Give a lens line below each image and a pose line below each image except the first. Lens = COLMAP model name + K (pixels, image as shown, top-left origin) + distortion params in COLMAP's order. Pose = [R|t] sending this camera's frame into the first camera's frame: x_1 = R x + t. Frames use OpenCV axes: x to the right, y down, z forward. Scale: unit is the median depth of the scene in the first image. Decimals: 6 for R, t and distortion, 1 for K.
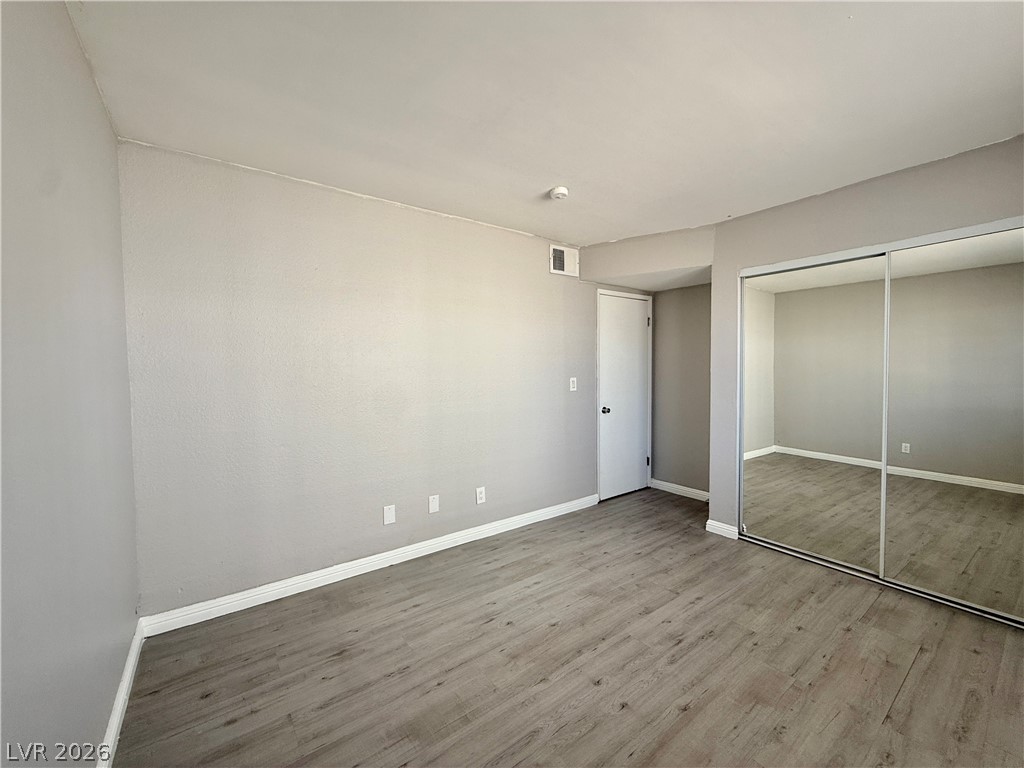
lens RADIAL K [[407.8, 0, 508.4], [0, 407.8, 384.1], [0, 0, 1]] dist [0.000775, 0.000078]
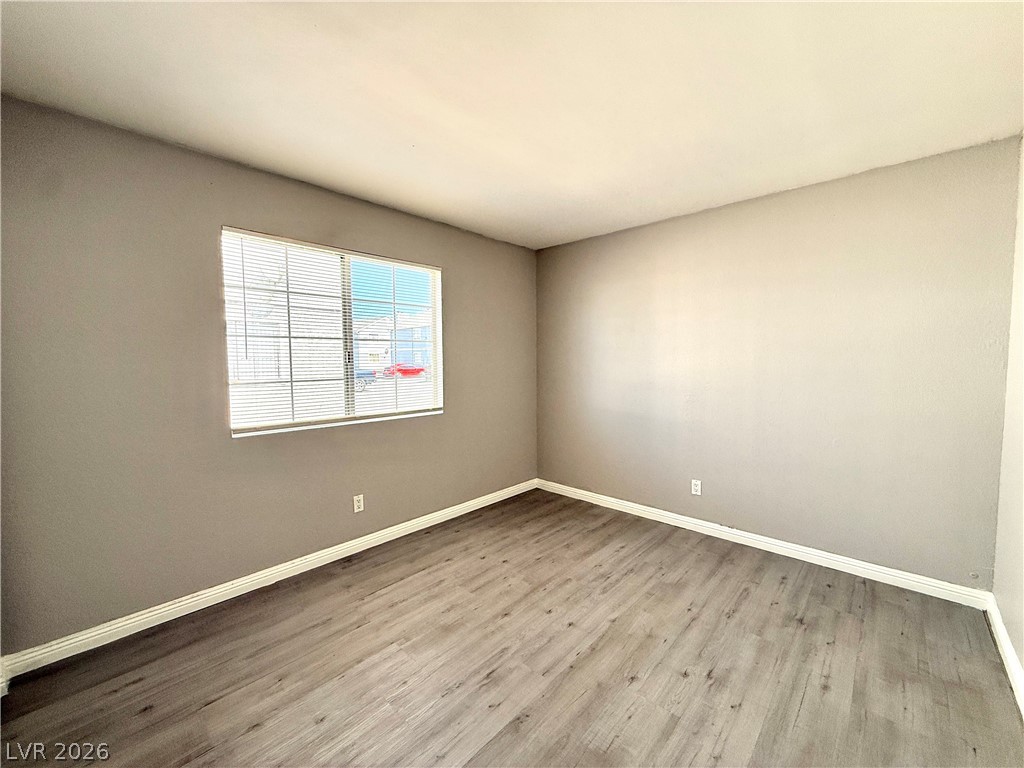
lens RADIAL K [[407.8, 0, 510.3], [0, 407.8, 393.3], [0, 0, 1]] dist [0.000775, 0.000078]
pose [[-0.983028, 0.030361, -0.180926, 0.535921], [0.008988, 0.992997, 0.117801, -0.081586], [0.183235, 0.114175, -0.976416, 1.875384]]
